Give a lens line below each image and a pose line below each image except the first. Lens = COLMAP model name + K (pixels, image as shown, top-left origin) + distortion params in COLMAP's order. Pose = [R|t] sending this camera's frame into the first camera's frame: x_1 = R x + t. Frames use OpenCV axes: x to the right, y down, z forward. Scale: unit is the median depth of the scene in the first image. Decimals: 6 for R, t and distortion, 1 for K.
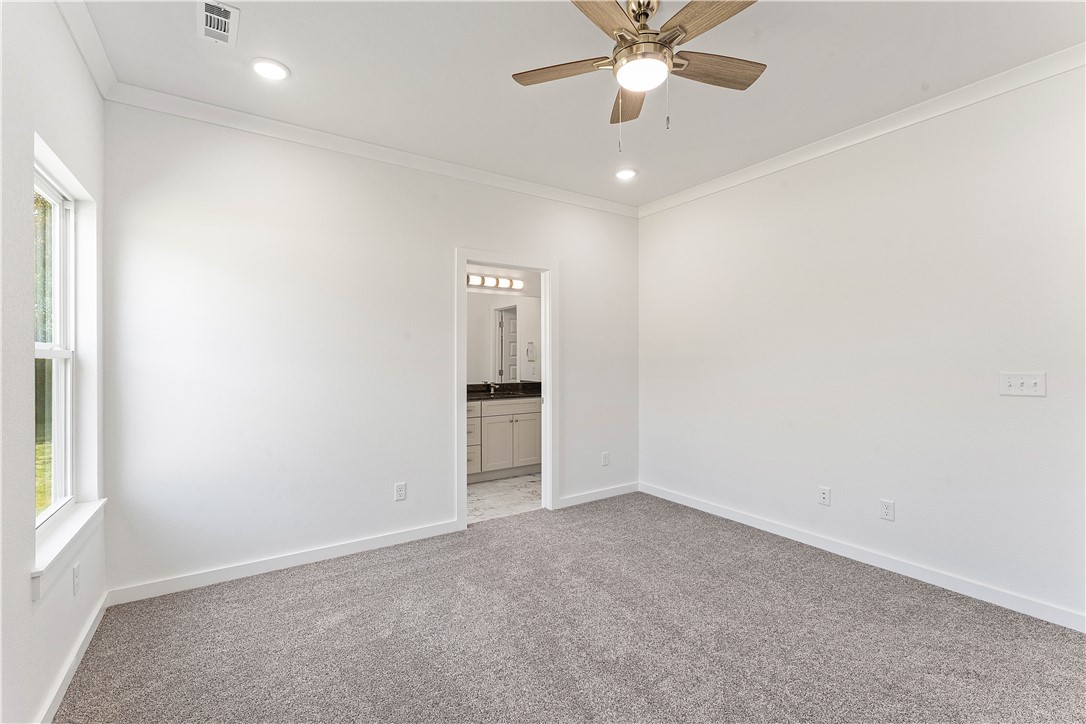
lens RADIAL K [[472.6, 0, 539.6], [0, 472.6, 359.4], [0, 0, 1]] dist [-0.001458, 0.000054]
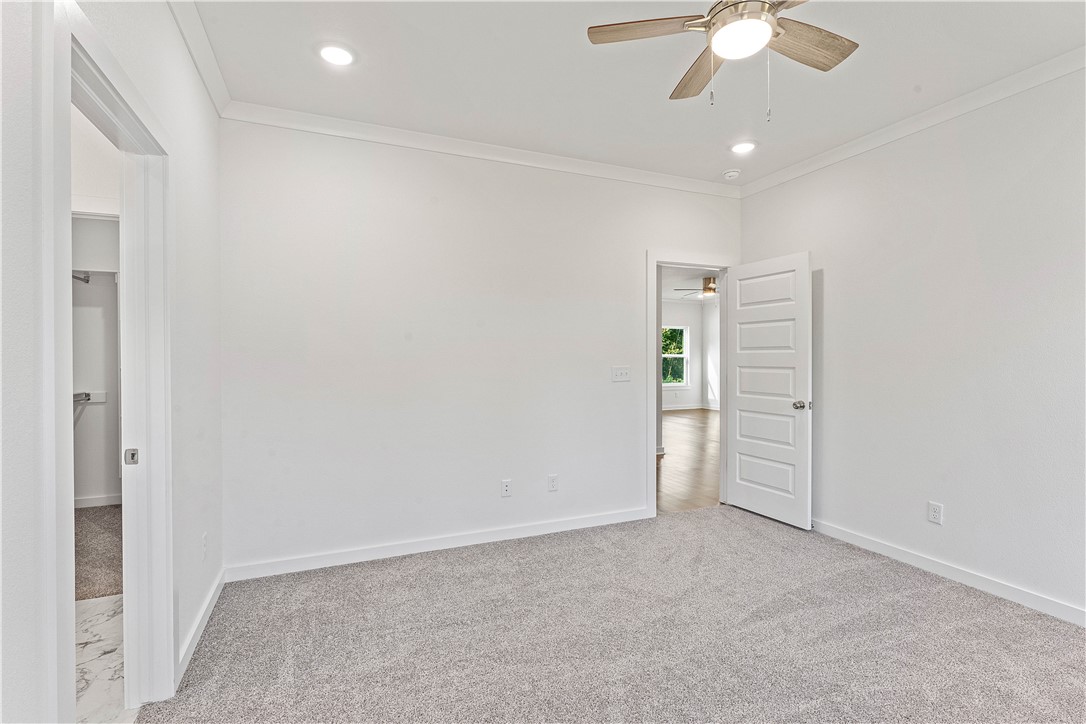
lens RADIAL K [[498.4, 0, 539.7], [0, 498.4, 361.4], [0, 0, 1]] dist [0.002226, -0.000028]
pose [[0.184147, -0.004828, 0.982887, -0.514678], [0.003640, 0.999984, 0.004230, 0.003260], [-0.982892, 0.002798, 0.184161, 0.790726]]
